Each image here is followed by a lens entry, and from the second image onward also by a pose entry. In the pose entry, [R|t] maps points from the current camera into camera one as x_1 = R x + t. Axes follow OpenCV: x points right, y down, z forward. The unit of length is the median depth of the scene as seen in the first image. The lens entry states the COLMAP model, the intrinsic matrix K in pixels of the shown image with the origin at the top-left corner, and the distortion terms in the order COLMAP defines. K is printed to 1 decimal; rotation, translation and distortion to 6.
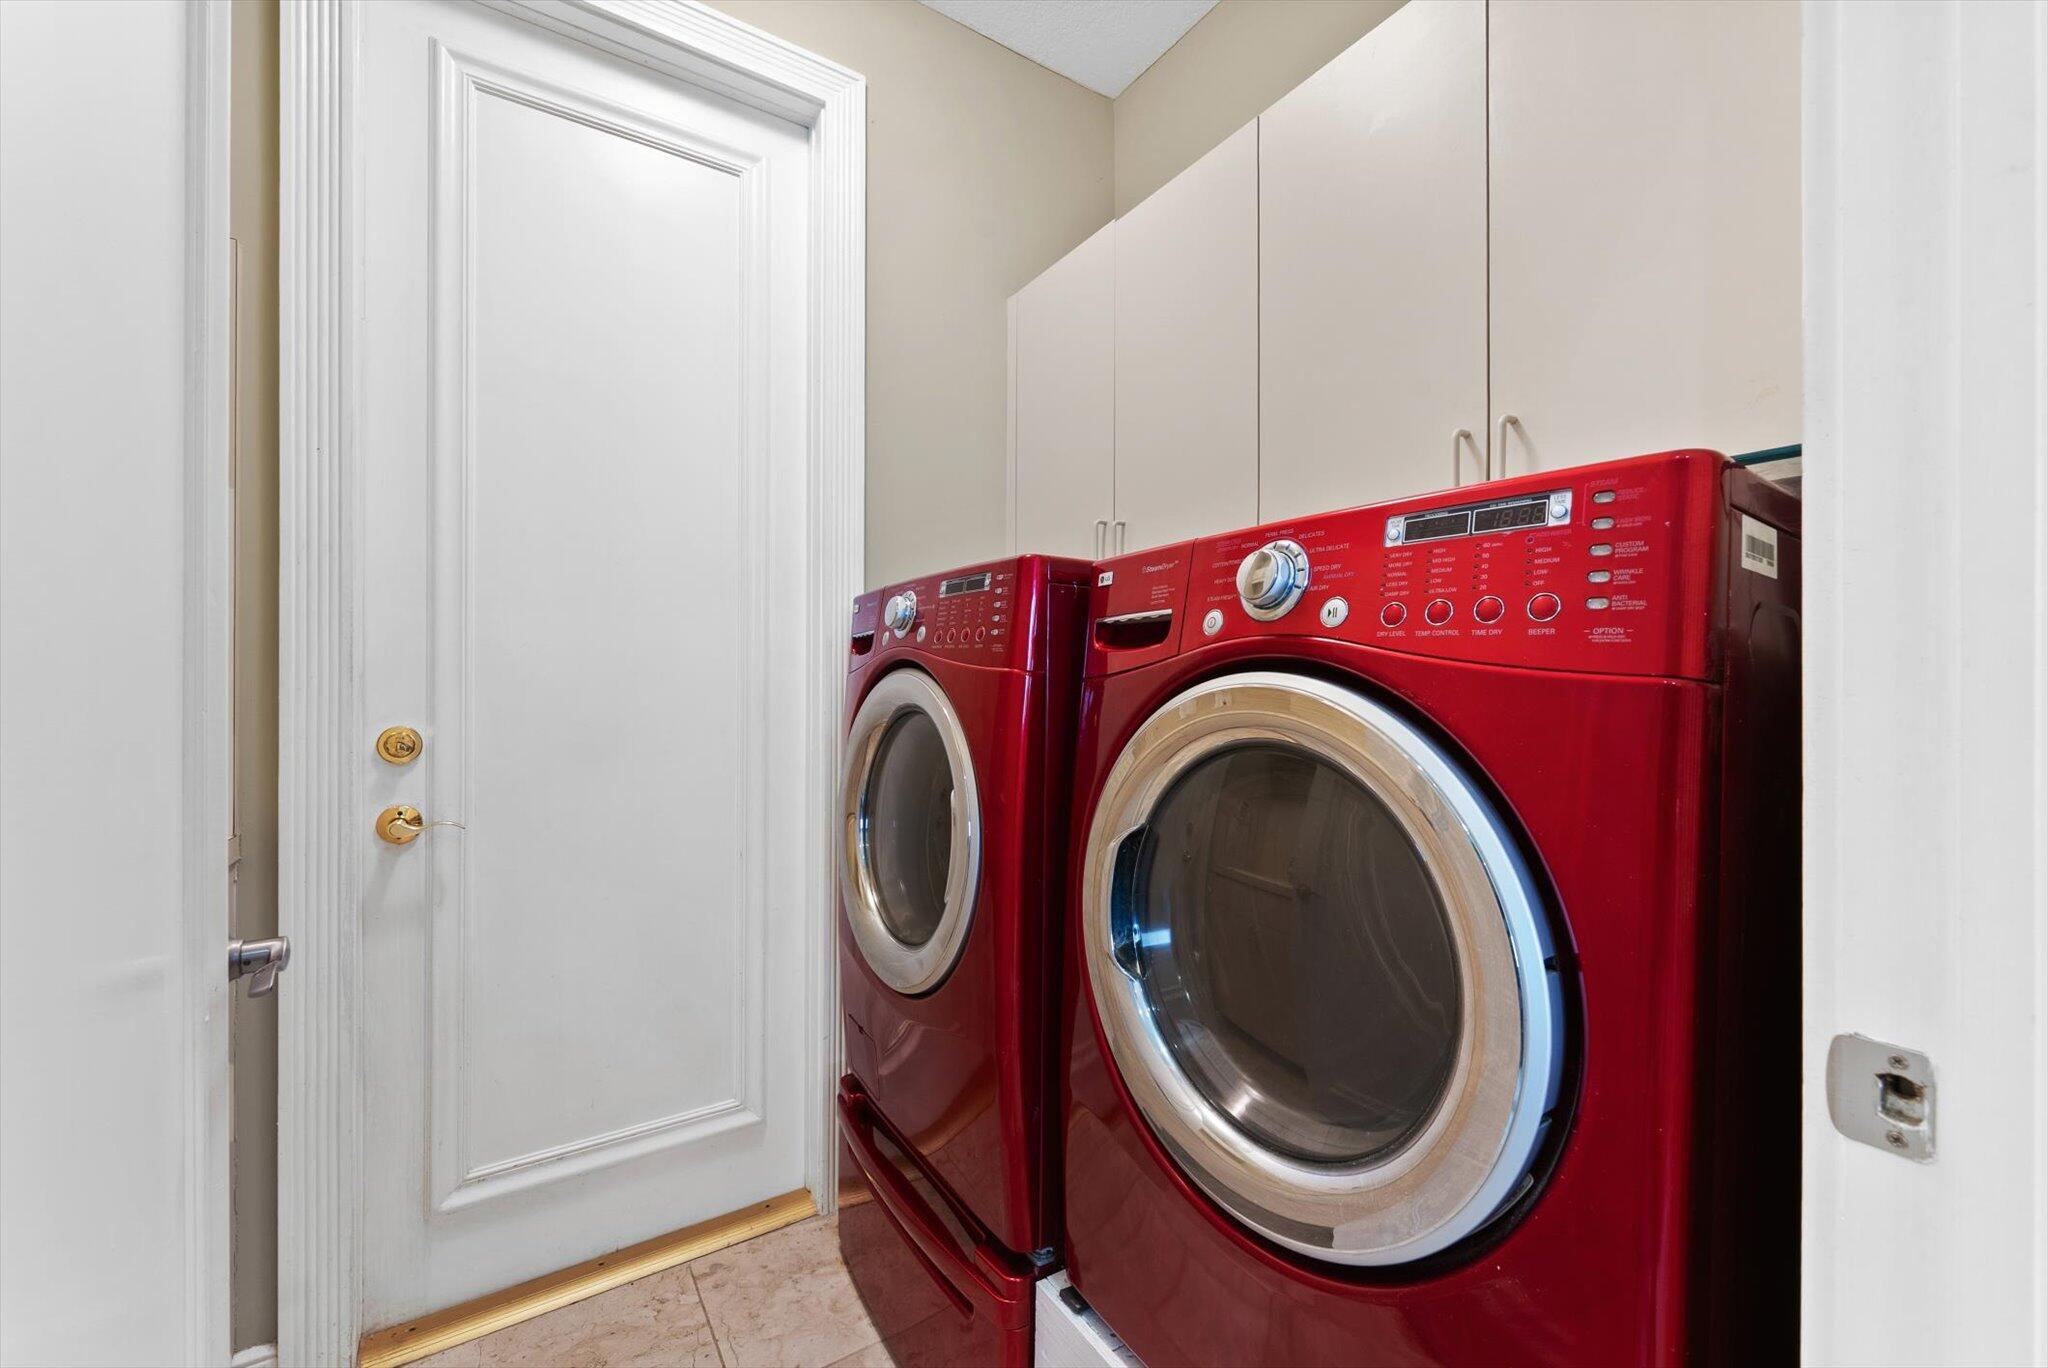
lens RADIAL K [[826.0, 0, 1024.0], [0, 826.0, 684.0], [0, 0, 1]] dist [-0.000506, -0.000289]
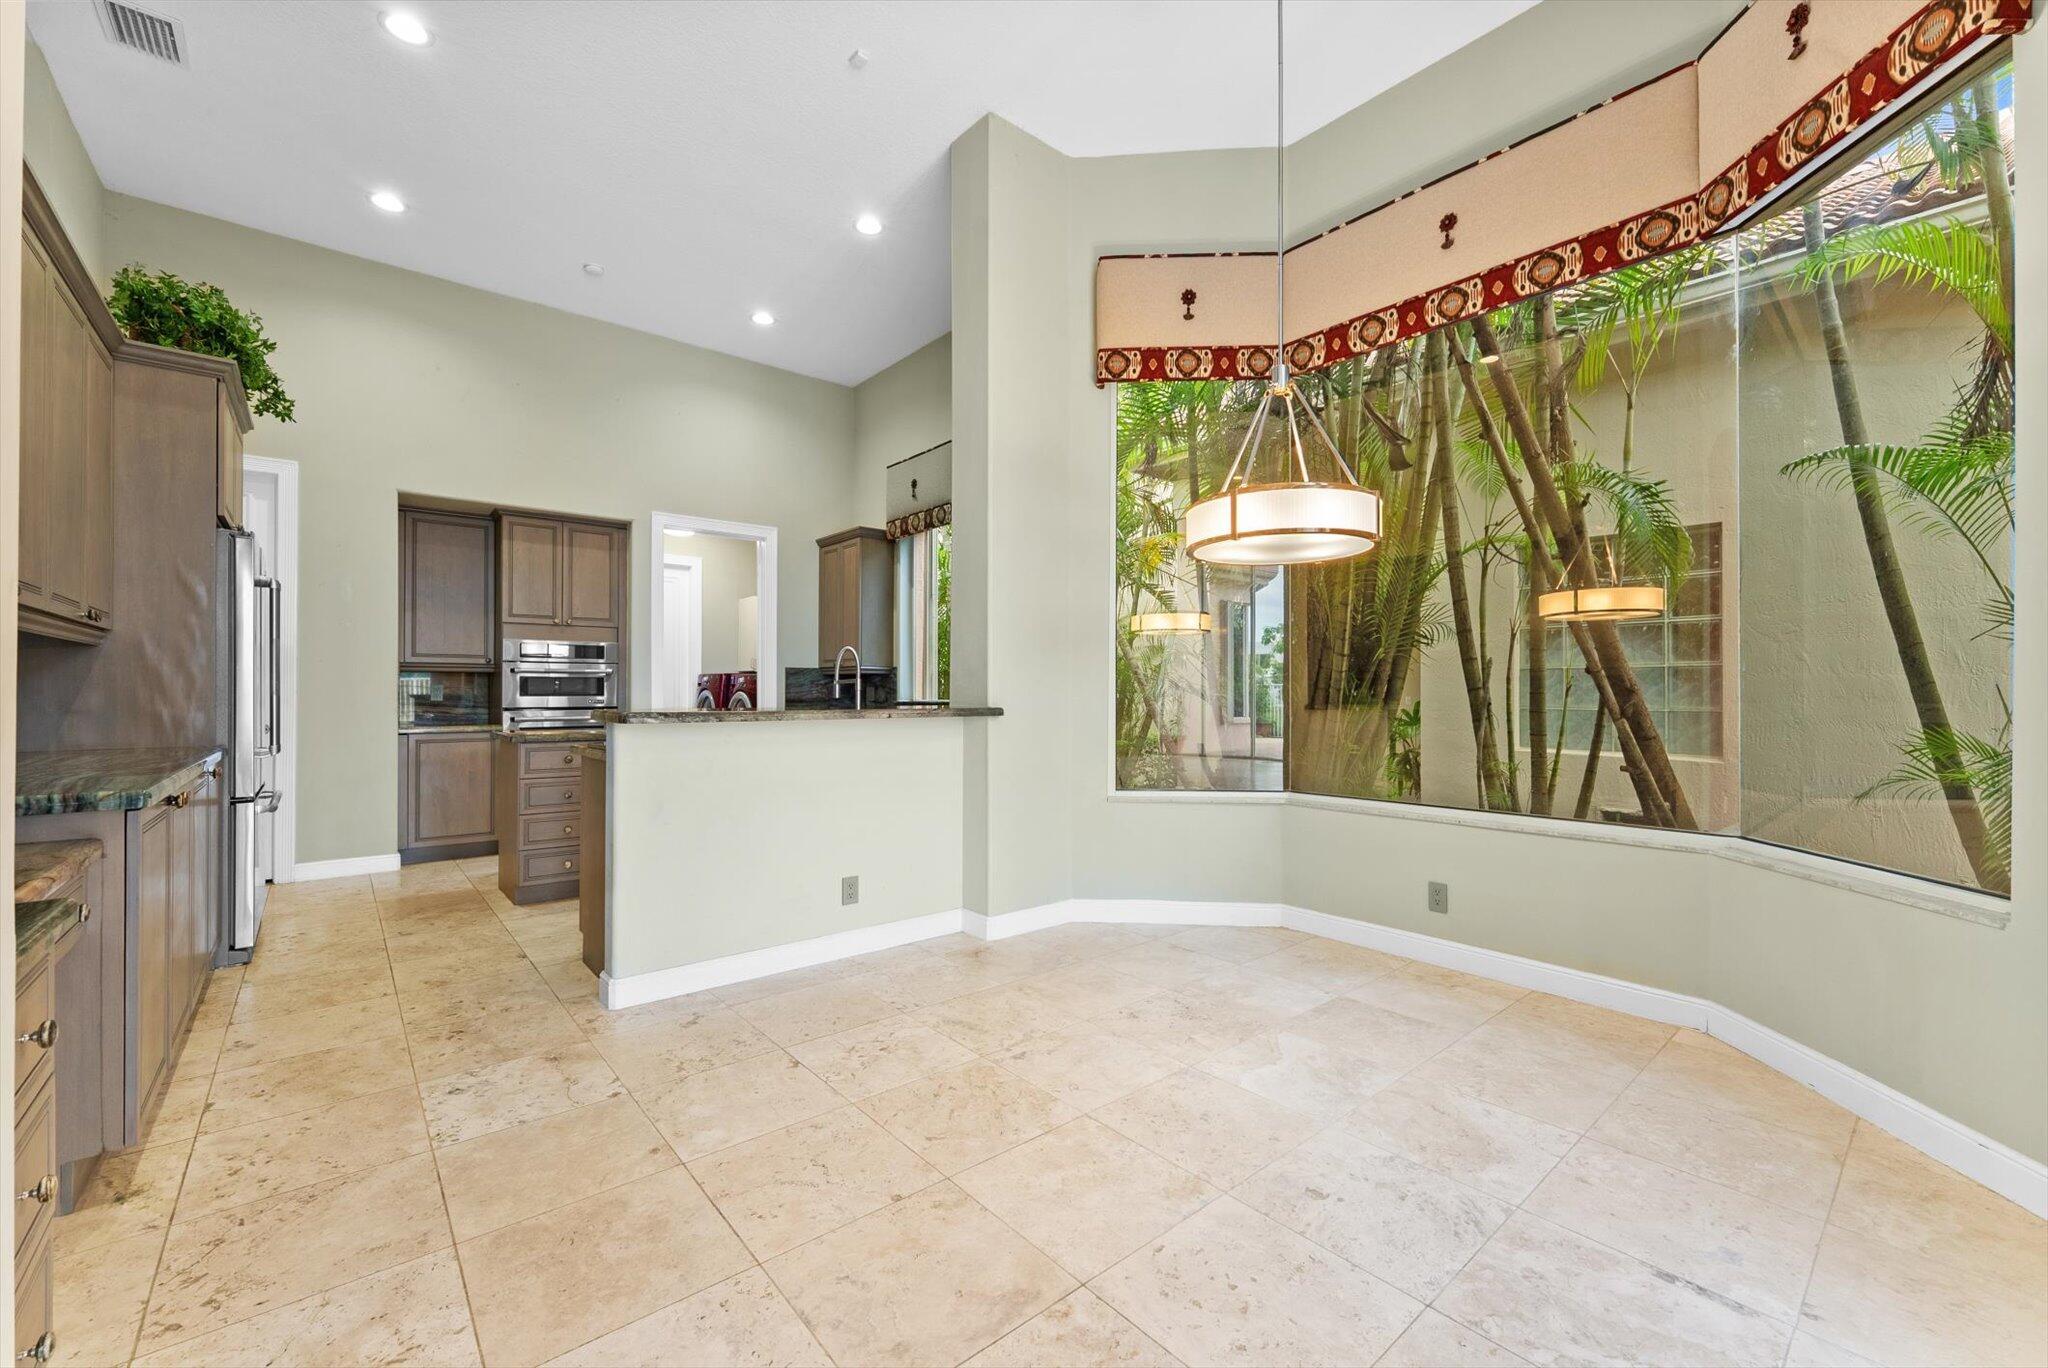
lens RADIAL K [[826.0, 0, 1024.0], [0, 826.0, 684.0], [0, 0, 1]] dist [-0.000506, -0.000289]
pose [[0.992129, 0.000763, 0.125221, 1.503236], [0.000168, 0.999972, -0.007426, -0.018753], [-0.125224, 0.007388, 0.992101, -5.606297]]
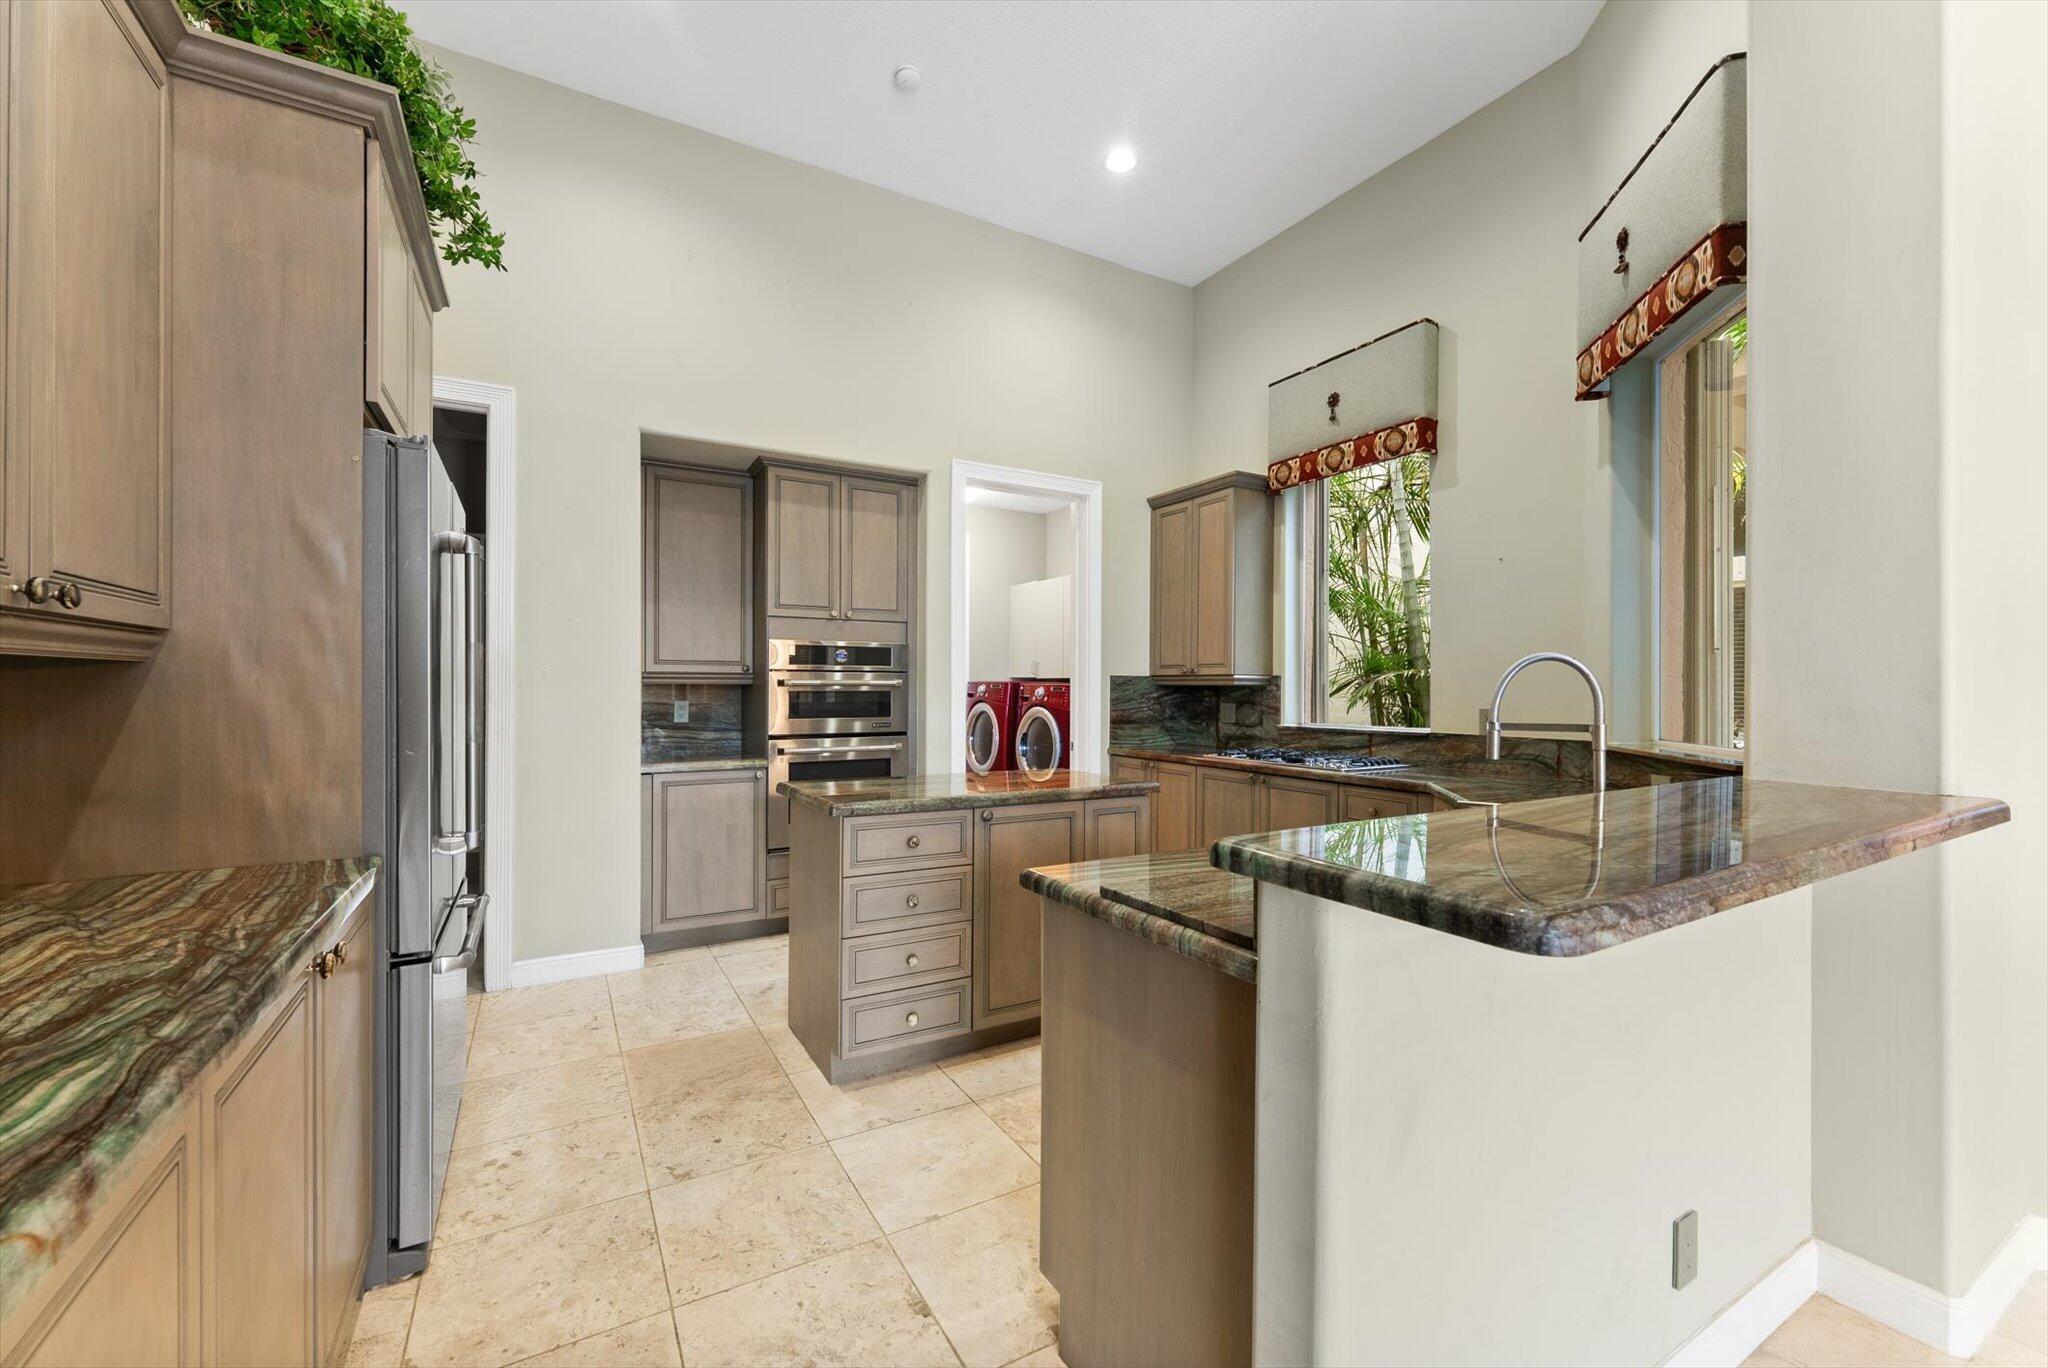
lens RADIAL K [[826.0, 0, 1024.0], [0, 826.0, 684.0], [0, 0, 1]] dist [-0.000506, -0.000289]
pose [[0.998535, 0.002520, -0.054045, 0.358699], [-0.002617, 0.999995, -0.001732, -0.125368], [0.054041, 0.001871, 0.998537, -3.861577]]
